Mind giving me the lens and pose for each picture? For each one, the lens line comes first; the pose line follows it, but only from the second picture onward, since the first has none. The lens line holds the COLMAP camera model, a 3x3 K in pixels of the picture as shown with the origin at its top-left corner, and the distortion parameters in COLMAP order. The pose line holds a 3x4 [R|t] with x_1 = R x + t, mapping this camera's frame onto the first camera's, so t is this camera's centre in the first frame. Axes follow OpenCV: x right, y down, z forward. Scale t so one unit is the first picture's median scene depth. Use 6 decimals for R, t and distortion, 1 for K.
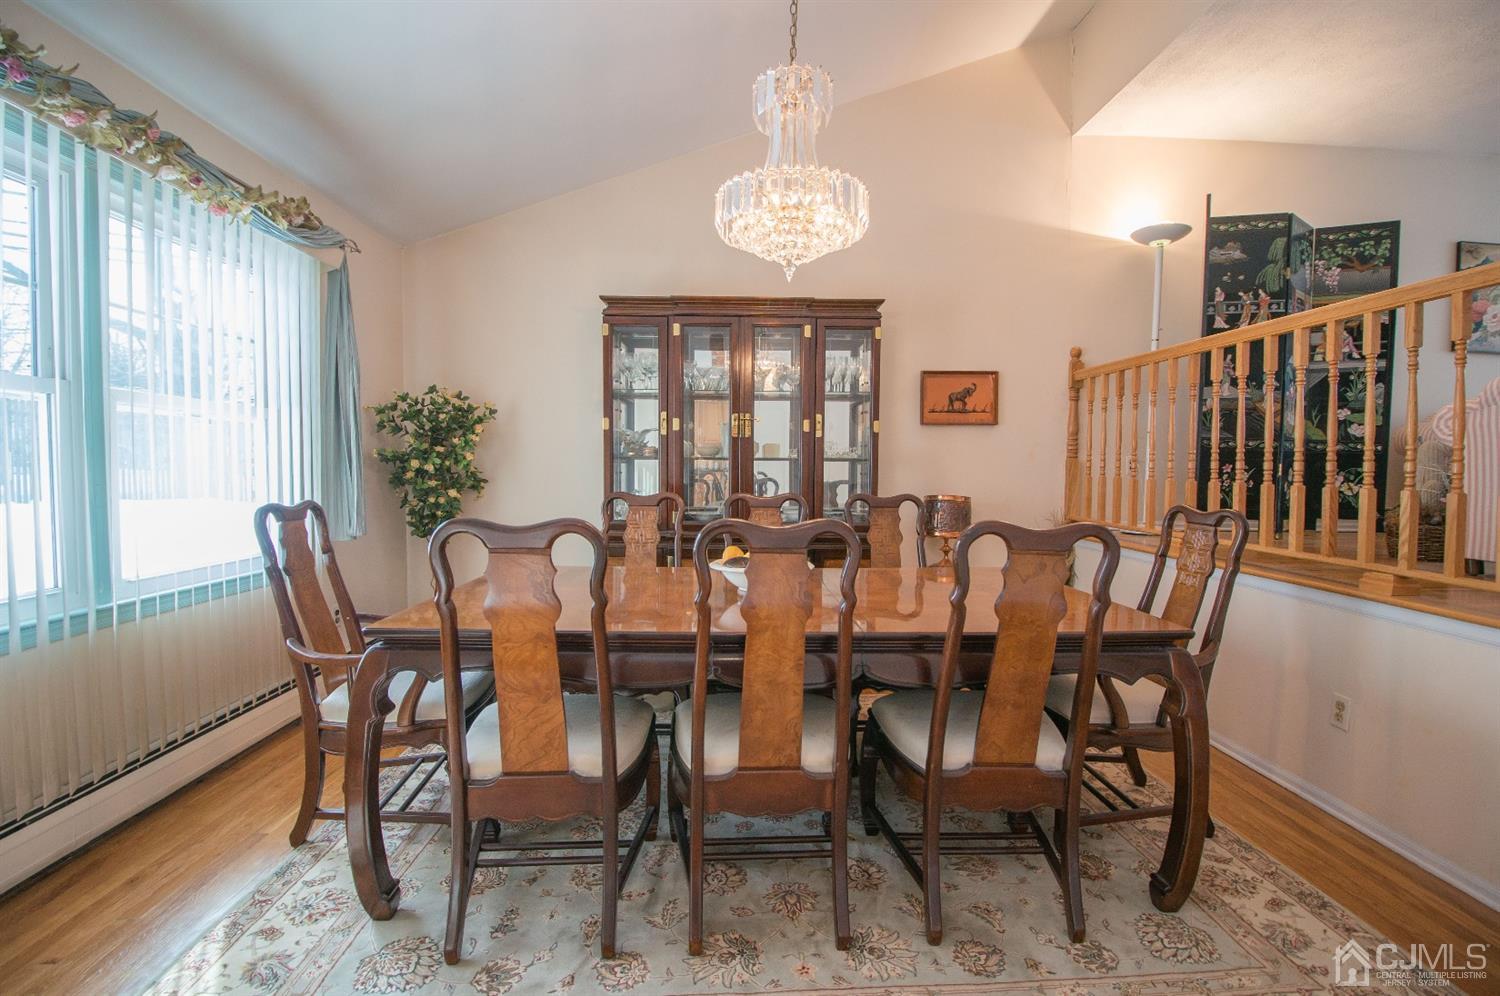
lens RADIAL K [[658.4, 0, 752.0], [0, 658.4, 499.4], [0, 0, 1]] dist [0.001125, -0.013434]
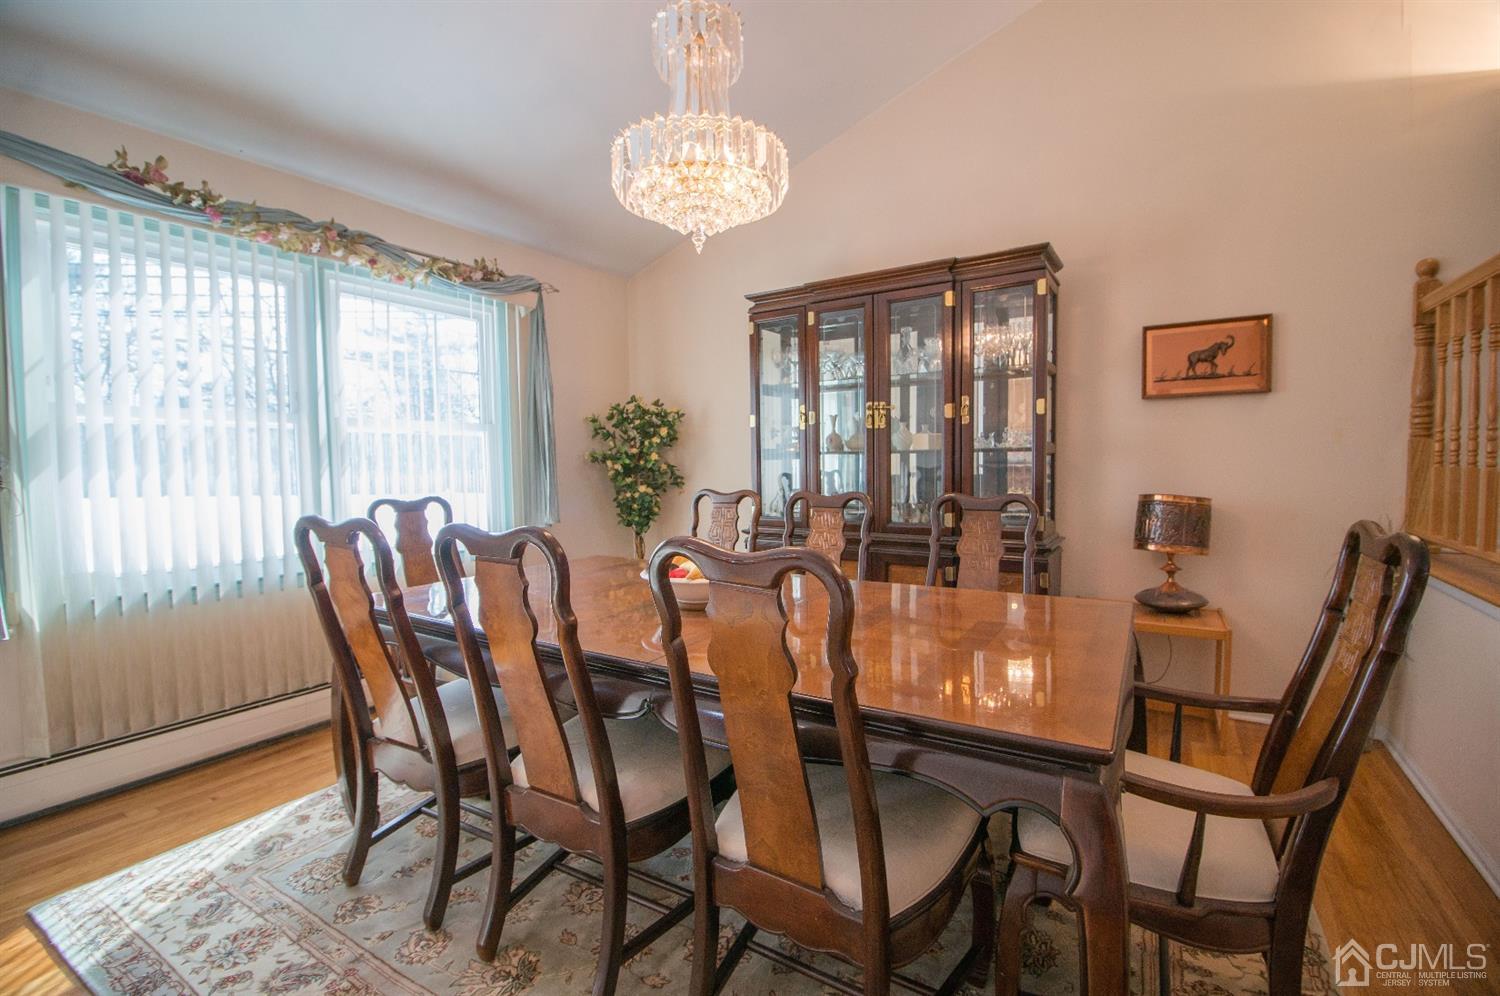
lens RADIAL K [[643.3, 0, 759.0], [0, 643.3, 496.1], [0, 0, 1]] dist [0.000889, -0.014435]
pose [[0.839062, 0.010442, -0.543936, 0.326625], [-0.007462, 0.999943, 0.007684, -0.007325], [0.543985, -0.002388, 0.839091, 0.175871]]
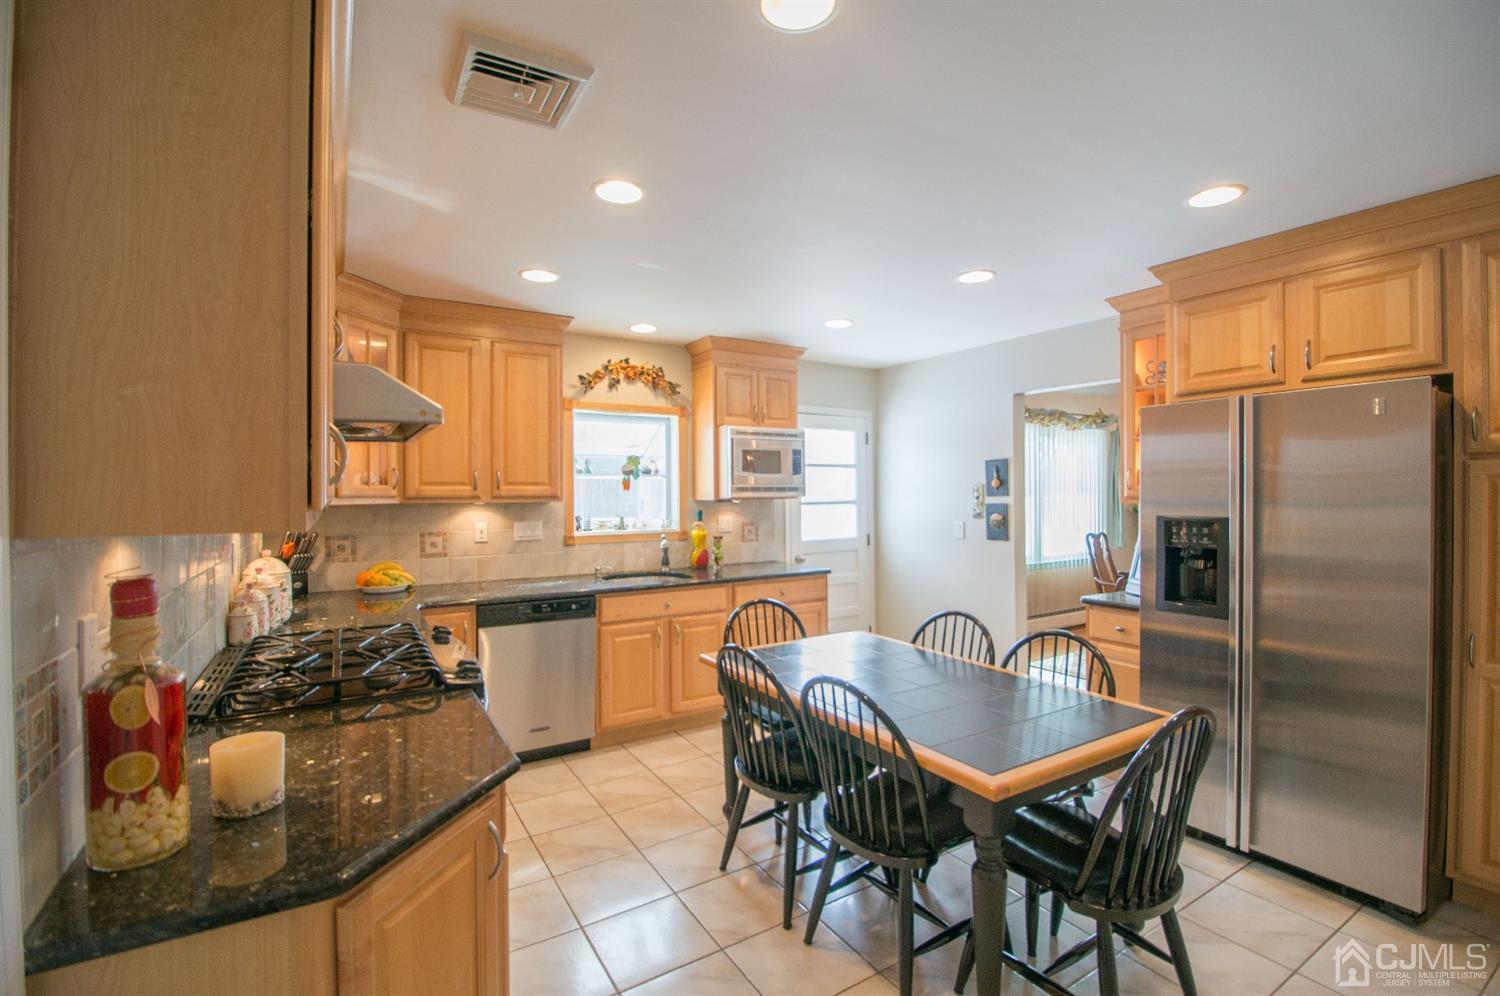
lens RADIAL K [[676.7, 0, 747.7], [0, 676.7, 502.3], [0, 0, 1]] dist [-0.000064, -0.017203]
pose [[0.479745, 0.000115, -0.877408, 0.678310], [-0.028551, 0.999472, -0.015480, -0.021501], [0.876943, 0.032477, 0.479496, -1.027808]]
